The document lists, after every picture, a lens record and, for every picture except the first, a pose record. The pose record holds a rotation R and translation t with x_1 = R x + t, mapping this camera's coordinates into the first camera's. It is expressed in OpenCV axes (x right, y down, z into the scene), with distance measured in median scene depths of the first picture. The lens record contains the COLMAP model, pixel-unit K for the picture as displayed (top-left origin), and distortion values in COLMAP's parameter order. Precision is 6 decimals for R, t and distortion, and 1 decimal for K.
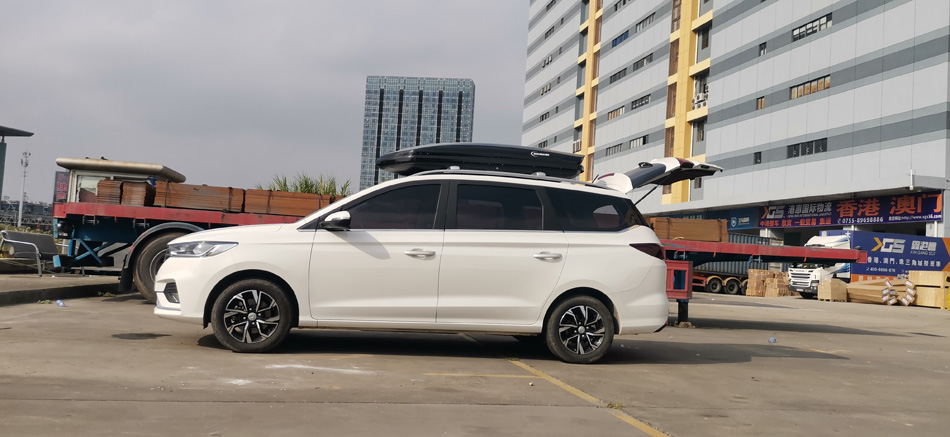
lens RADIAL K [[709.0, 0, 478.8], [0, 709.0, 217.2], [0, 0, 1]] dist [0.080857, -0.115982]
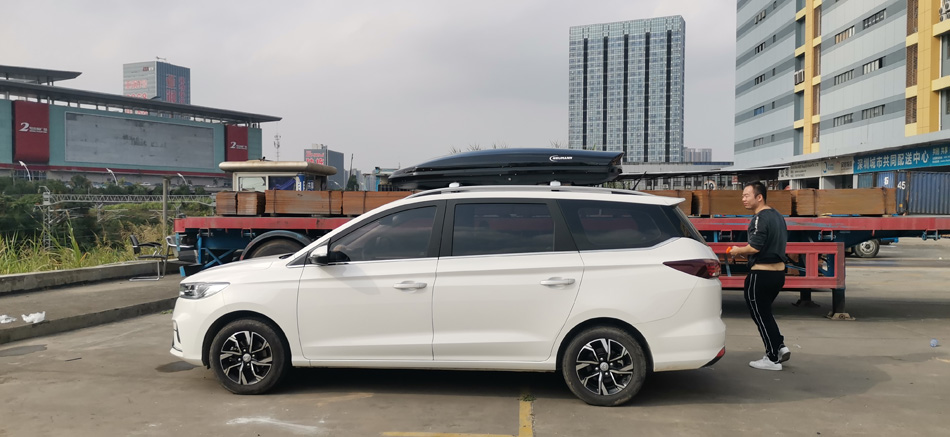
lens RADIAL K [[709.0, 0, 478.8], [0, 709.0, 217.2], [0, 0, 1]] dist [0.080857, -0.115982]
pose [[0.953214, -0.050383, -0.298068, 0.170582], [0.070371, 0.995908, 0.056705, -0.051104], [0.293991, -0.075027, 0.952859, 0.099198]]
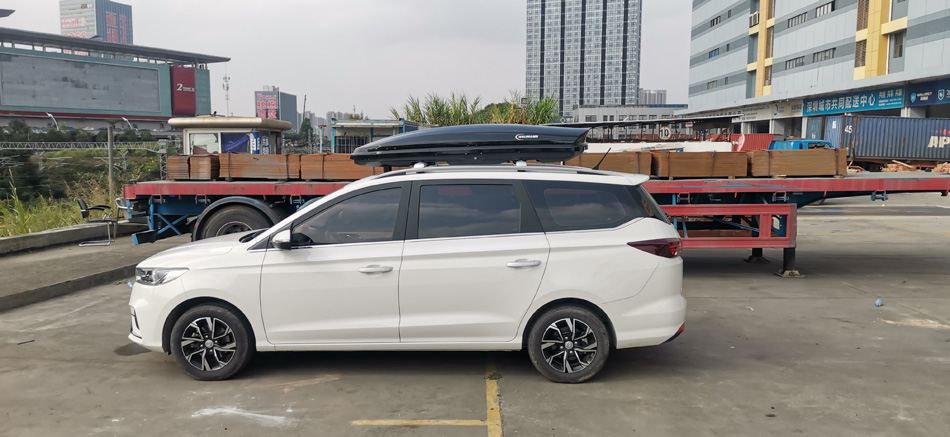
lens RADIAL K [[706.5, 0, 481.1], [0, 706.5, 220.6], [0, 0, 1]] dist [0.095948, -0.136232]
pose [[0.969507, -0.037348, -0.242200, 0.165072], [0.074433, 0.986506, 0.145830, -0.081947], [0.233485, -0.159411, 0.959204, 0.106603]]
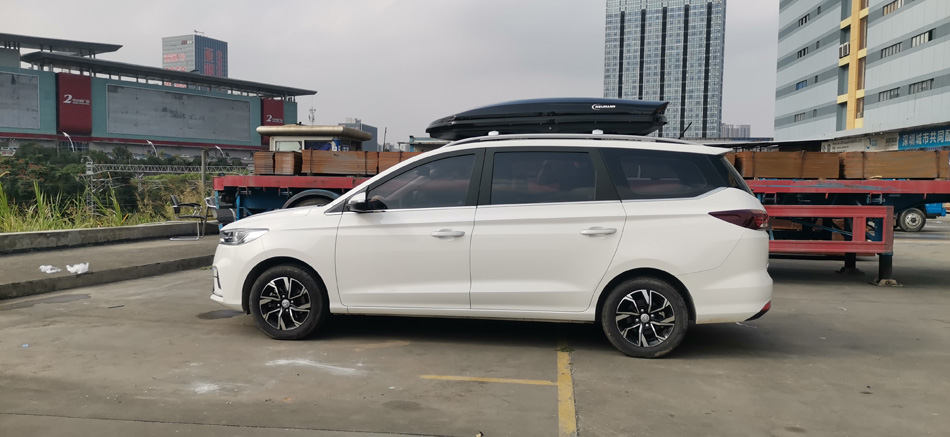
lens RADIAL K [[709.0, 0, 478.8], [0, 709.0, 217.2], [0, 0, 1]] dist [0.080857, -0.115982]
pose [[0.939200, -0.028813, -0.342161, 0.161802], [0.062509, 0.994169, 0.087865, -0.029374], [0.337634, -0.103911, 0.935524, 0.104223]]
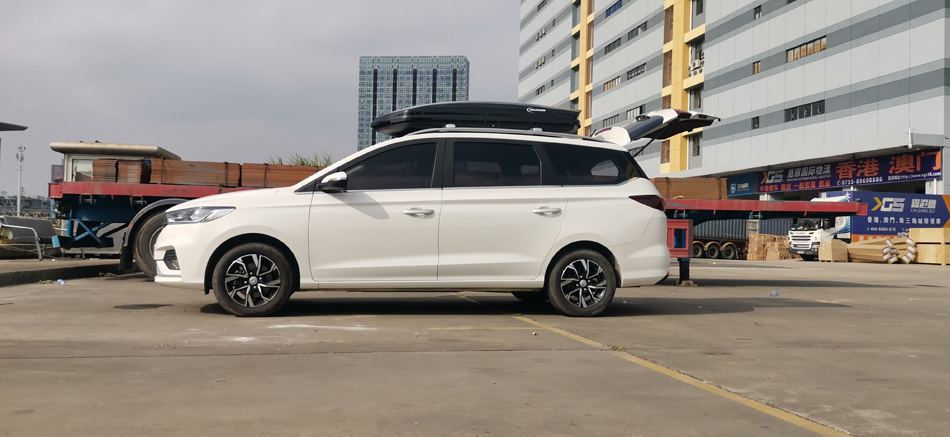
lens RADIAL K [[709.4, 0, 479.0], [0, 709.4, 218.9], [0, 0, 1]] dist [0.083642, -0.121835]
pose [[0.999274, -0.038100, 0.000284, 0.000549], [0.038069, 0.998716, 0.033428, 0.018560], [-0.001558, -0.033392, 0.999441, 0.002511]]
